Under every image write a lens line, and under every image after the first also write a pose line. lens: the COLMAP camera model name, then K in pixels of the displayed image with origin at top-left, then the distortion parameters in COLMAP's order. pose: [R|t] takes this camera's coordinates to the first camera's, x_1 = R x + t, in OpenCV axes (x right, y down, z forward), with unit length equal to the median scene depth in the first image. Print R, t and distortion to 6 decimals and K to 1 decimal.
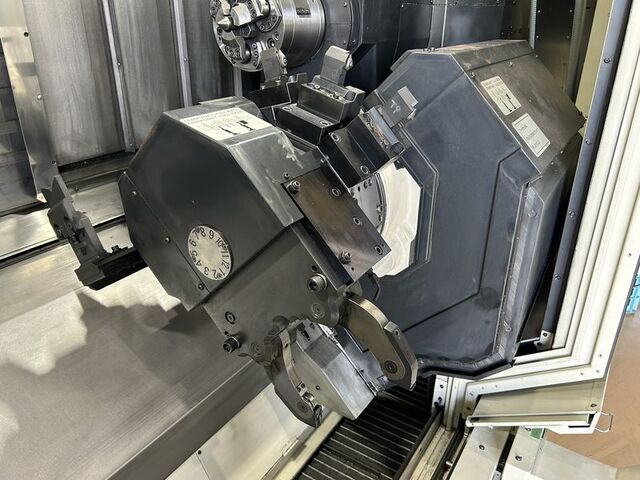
lens RADIAL K [[505.5, 0, 334.3], [0, 505.5, 238.6], [0, 0, 1]] dist [-0.000416, -0.002803]
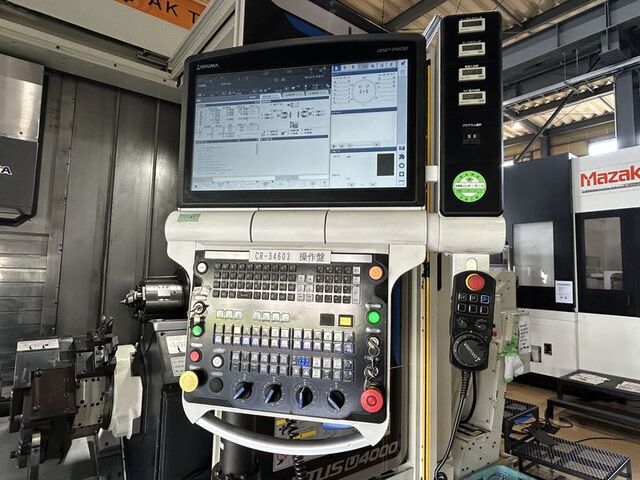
lens RADIAL K [[382.9, 0, 320.0], [0, 382.9, 240.0], [0, 0, 1]] dist [-0.001104, -0.000319]
pose [[0.935569, -0.014080, -0.352863, 1.191878], [-0.162349, 0.870207, -0.465169, -0.019615], [0.313614, 0.492484, 0.811853, -0.232952]]
